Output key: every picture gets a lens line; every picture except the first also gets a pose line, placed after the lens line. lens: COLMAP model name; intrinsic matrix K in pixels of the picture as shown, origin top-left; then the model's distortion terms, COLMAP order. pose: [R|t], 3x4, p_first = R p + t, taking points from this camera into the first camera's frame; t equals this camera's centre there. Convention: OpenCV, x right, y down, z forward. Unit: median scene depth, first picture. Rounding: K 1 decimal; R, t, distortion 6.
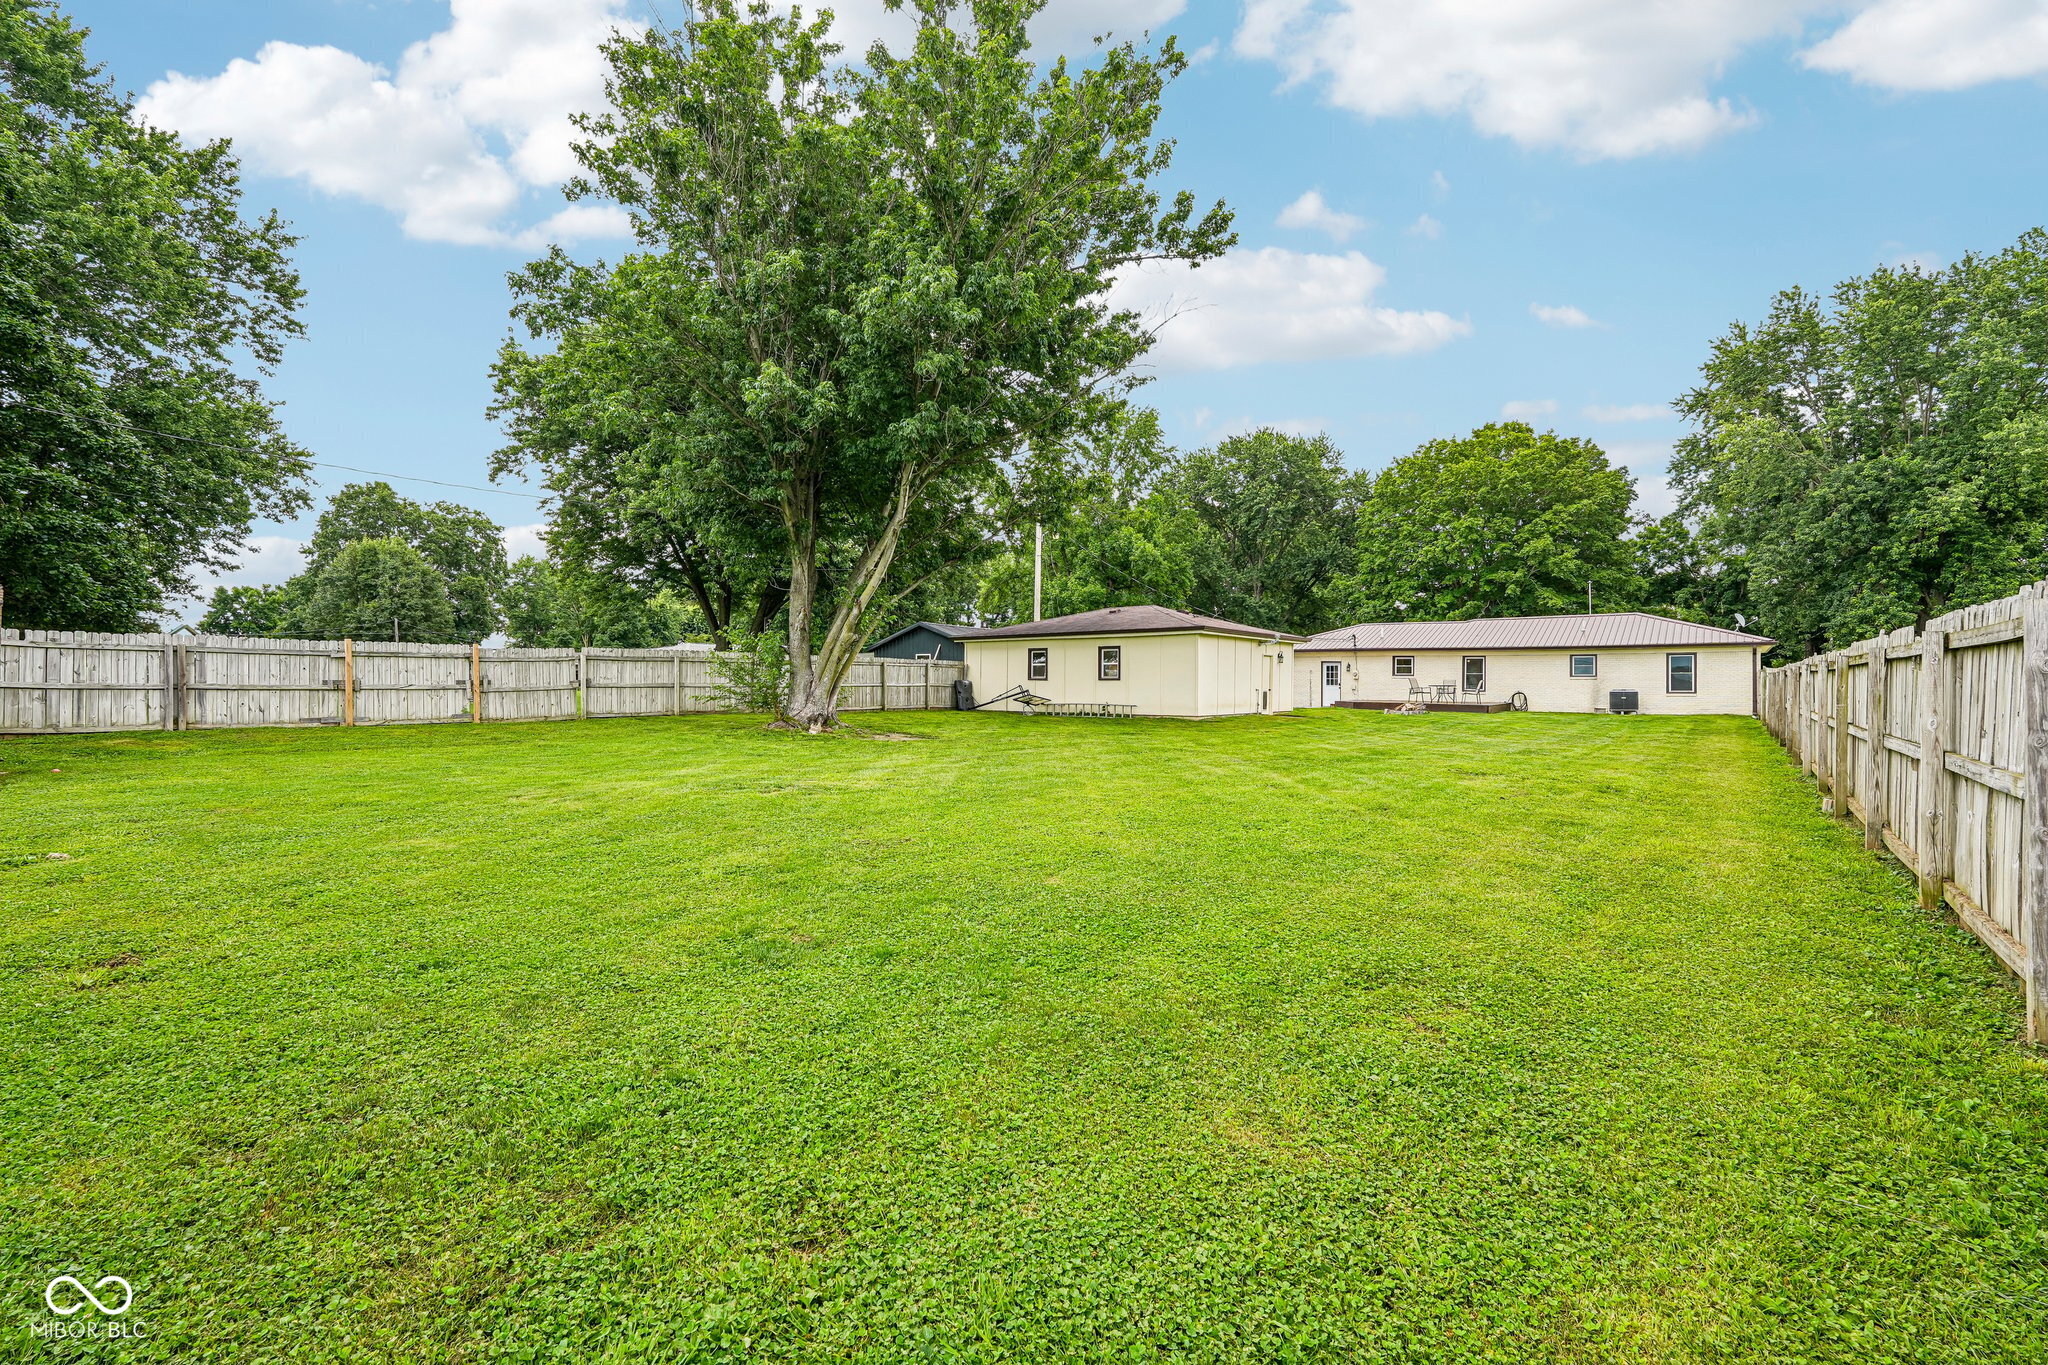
lens RADIAL K [[901.1, 0, 1015.8], [0, 901.1, 684.5], [0, 0, 1]] dist [-0.024542, 0.010390]
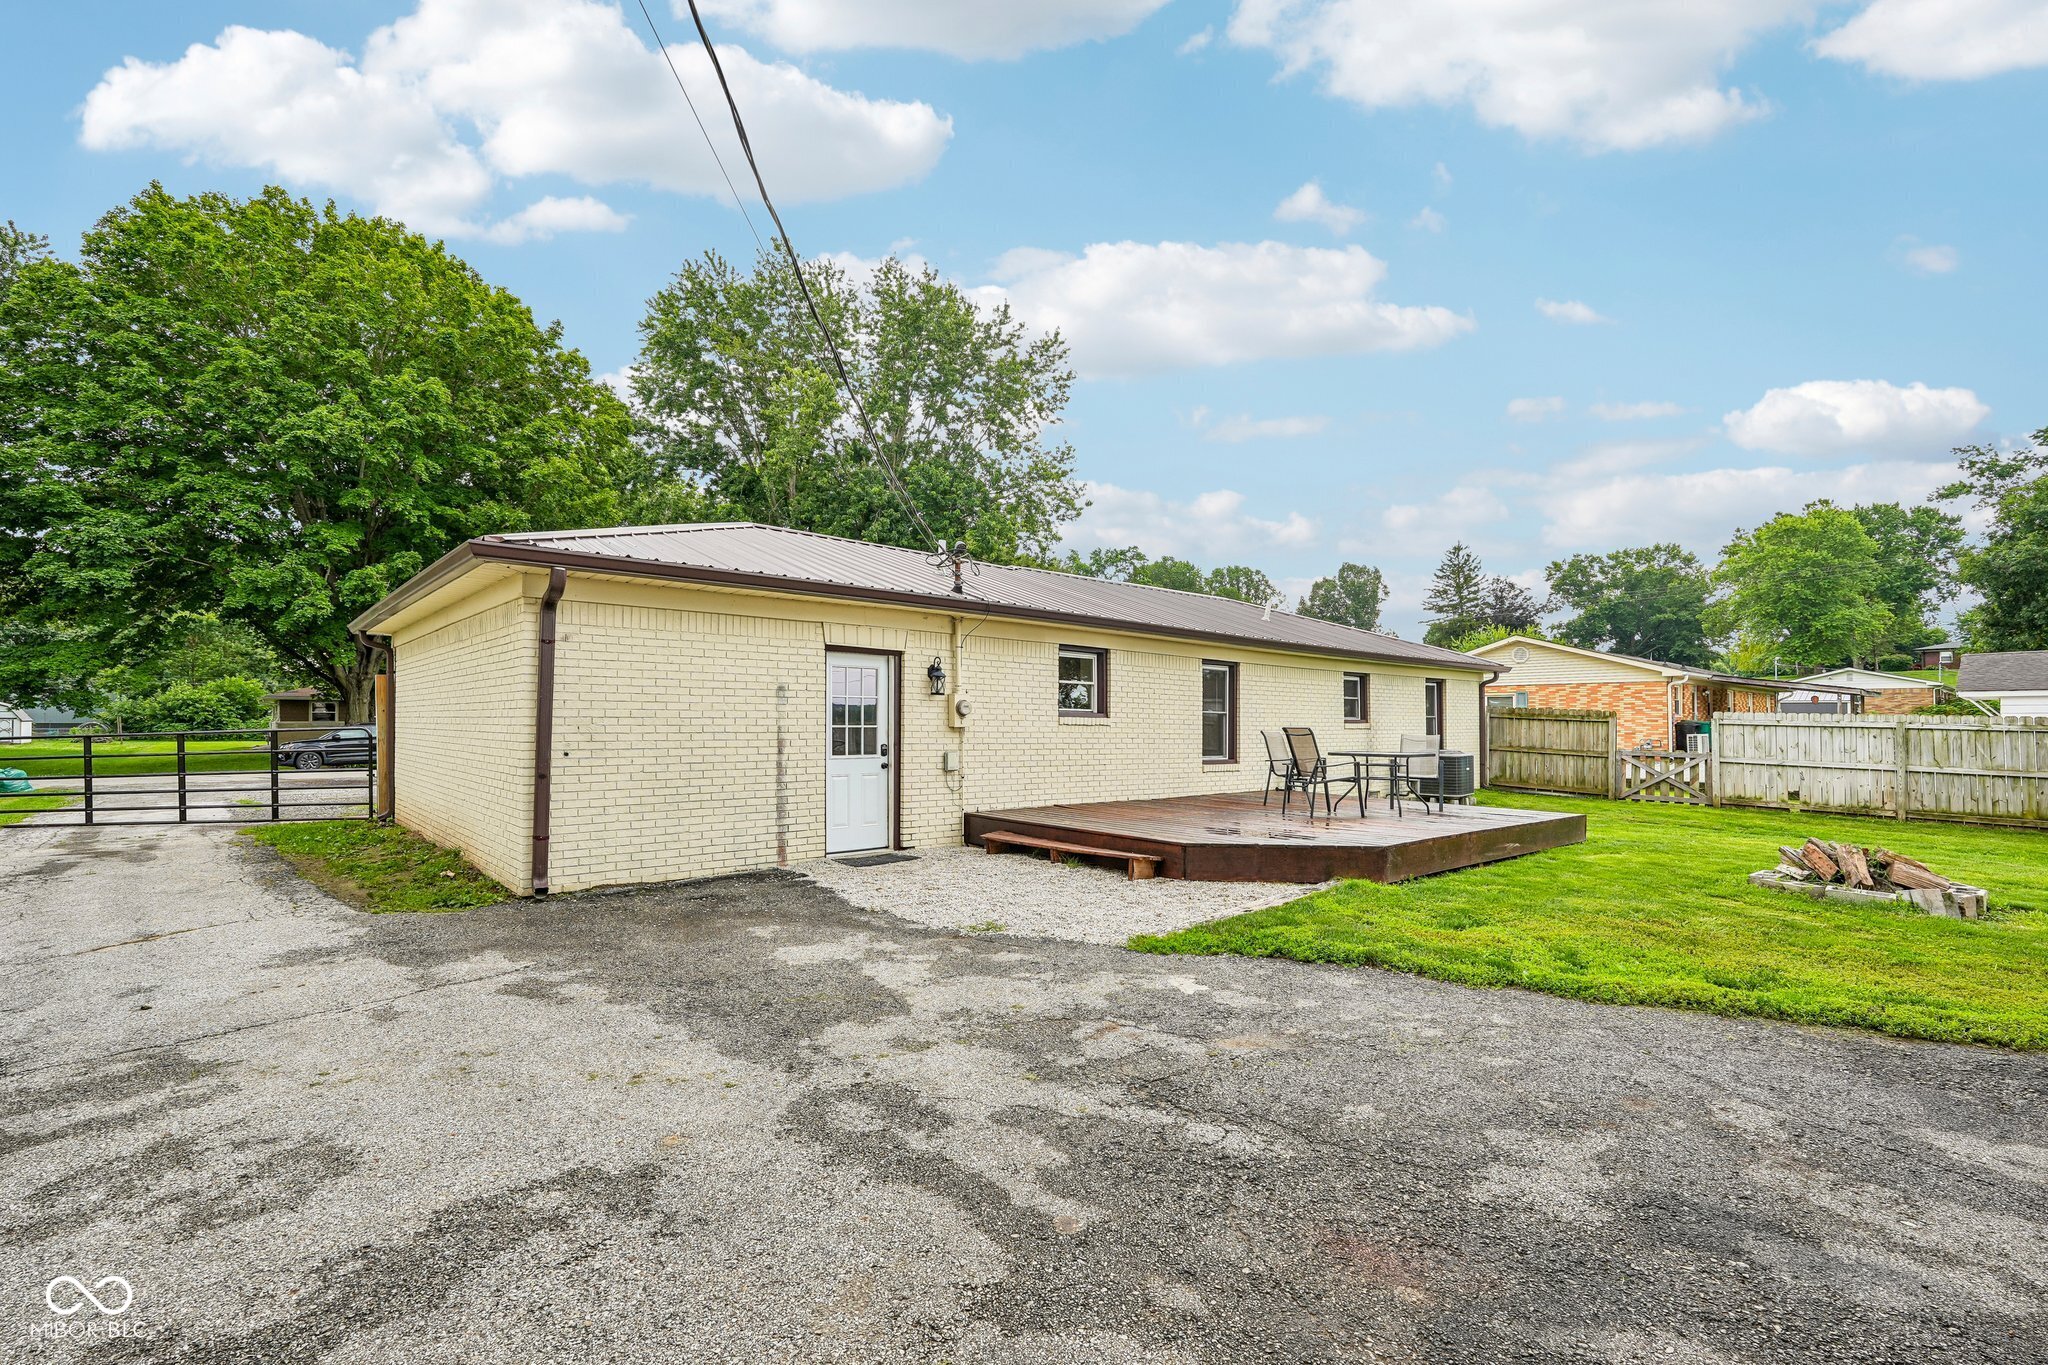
lens RADIAL K [[908.5, 0, 1012.6], [0, 908.5, 721.2], [0, 0, 1]] dist [-0.011575, 0.000546]
pose [[0.182729, -0.003015, 0.983159, 0.150461], [-0.002101, 0.999992, 0.003457, -0.009804], [-0.983161, -0.002697, 0.182721, 1.014577]]
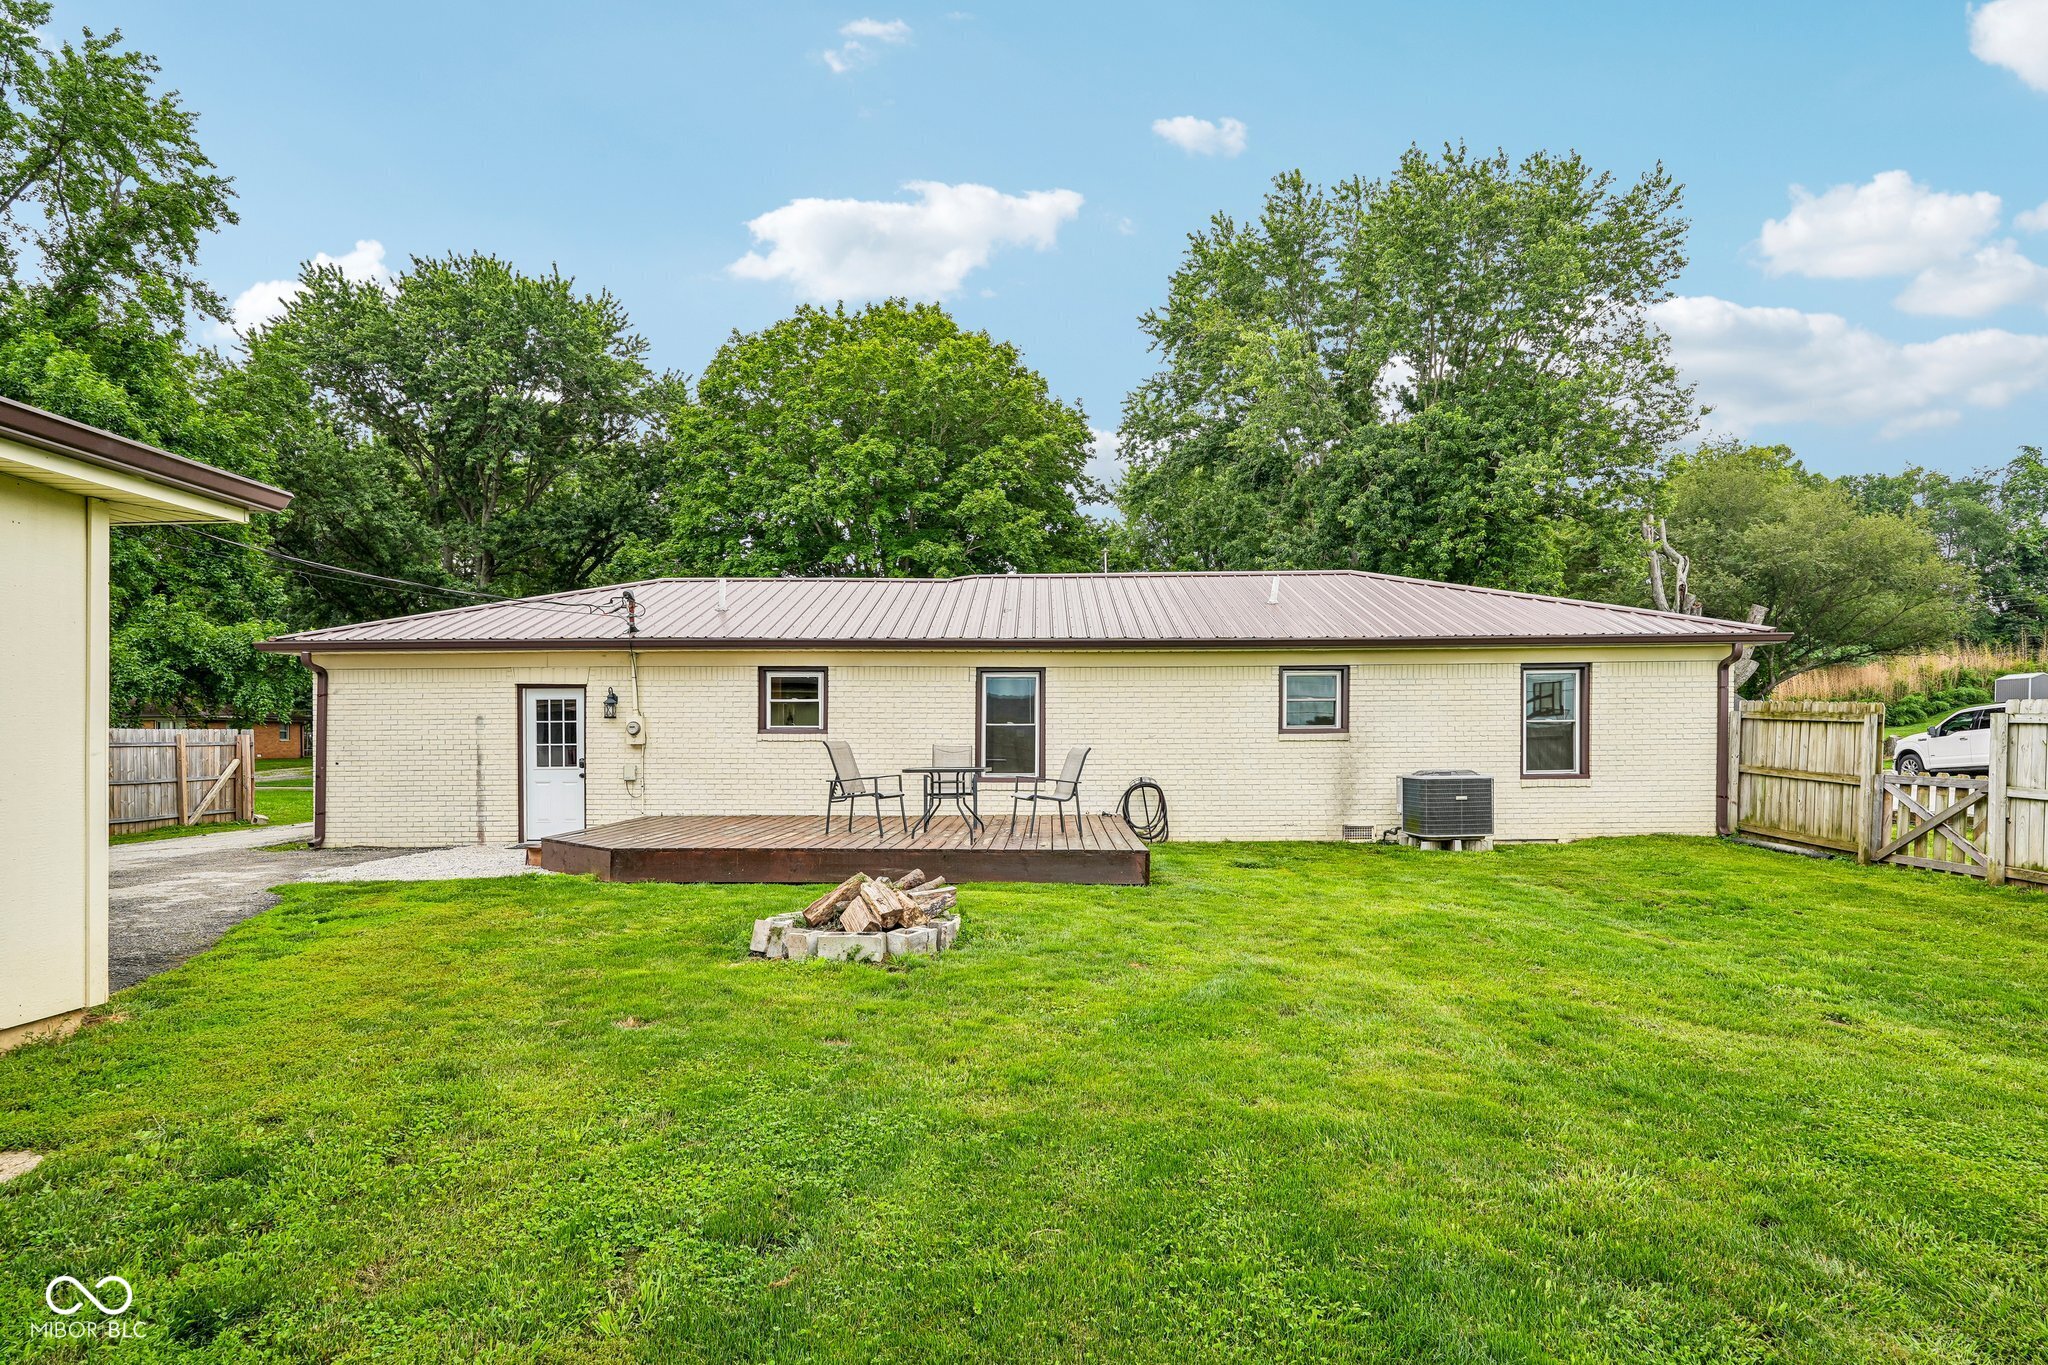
lens RADIAL K [[1137.8, 0, 1029.9], [0, 1137.8, 716.5], [0, 0, 1]] dist [-0.001642, 0.002019]
pose [[0.789138, 0.003870, 0.614204, 0.273805], [0.013151, 0.999644, -0.023194, -0.005940], [-0.614075, 0.026381, 0.788806, 0.683934]]
